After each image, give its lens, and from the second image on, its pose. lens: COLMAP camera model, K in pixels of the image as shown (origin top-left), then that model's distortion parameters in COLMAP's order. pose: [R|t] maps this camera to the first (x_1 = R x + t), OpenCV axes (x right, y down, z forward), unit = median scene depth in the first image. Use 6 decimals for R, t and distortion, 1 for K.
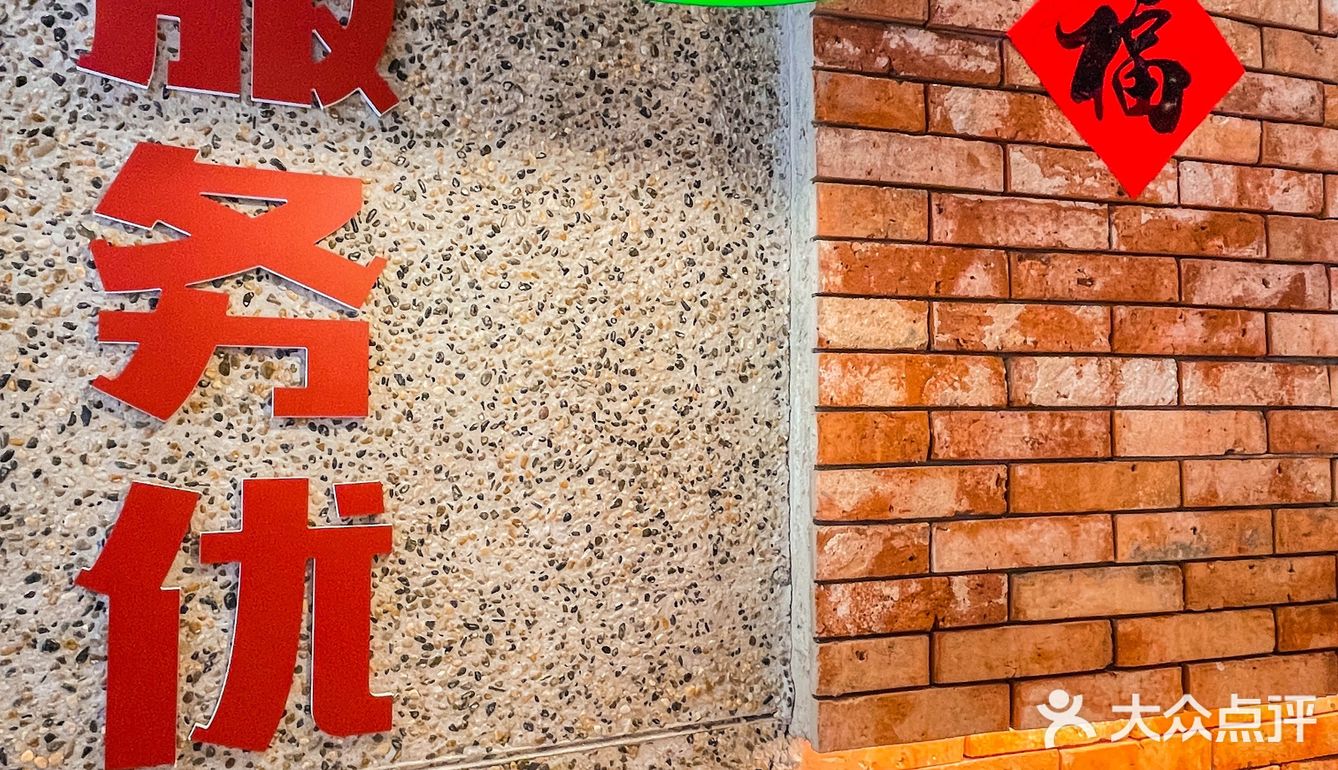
lens RADIAL K [[1020.9, 0, 669.3], [0, 1020.9, 389.1], [0, 0, 1]] dist [-0.004965, -0.007734]
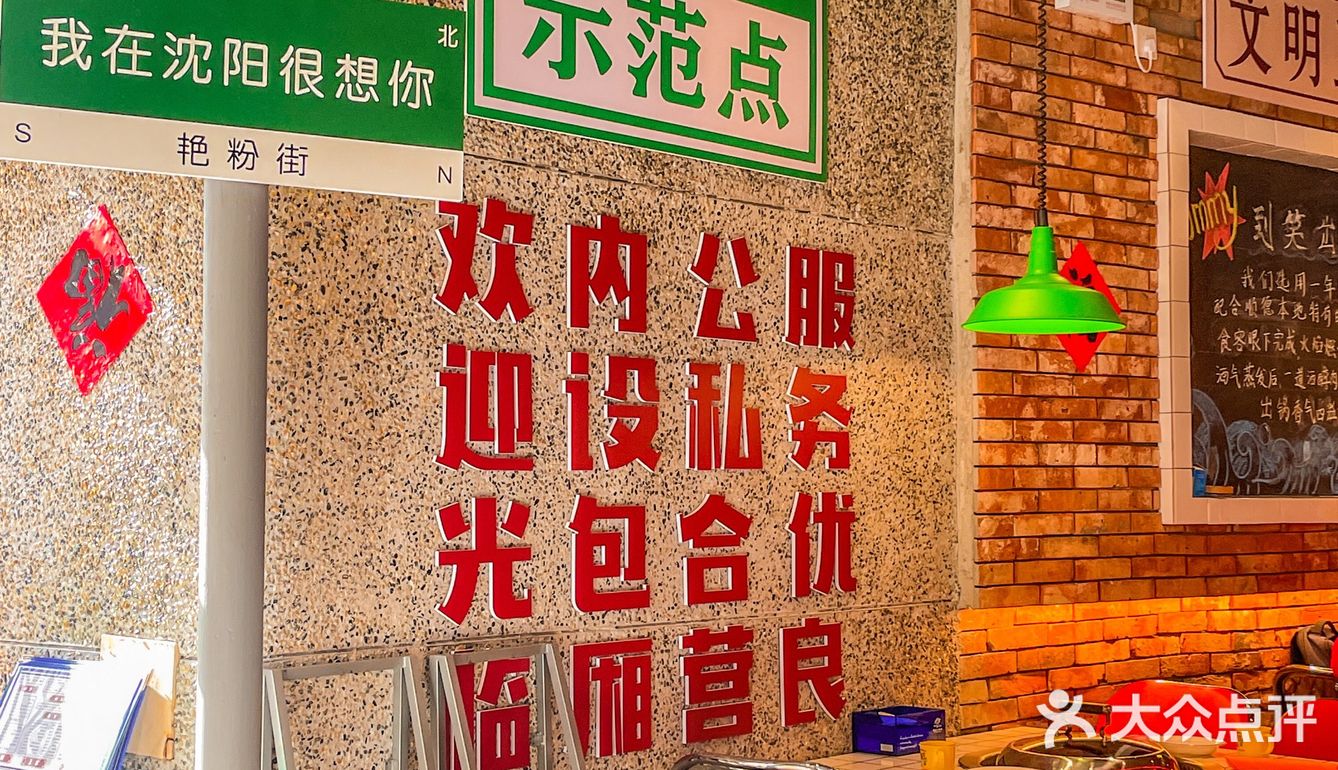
lens RADIAL K [[1878.6, 0, 668.6], [0, 1878.6, 385.3], [0, 0, 1]] dist [0.006987, 0.000000]
pose [[0.929289, 0.019701, 0.368828, -2.056521], [-0.011705, 0.999646, -0.023903, -0.053715], [-0.369168, 0.017896, 0.929190, -2.695361]]
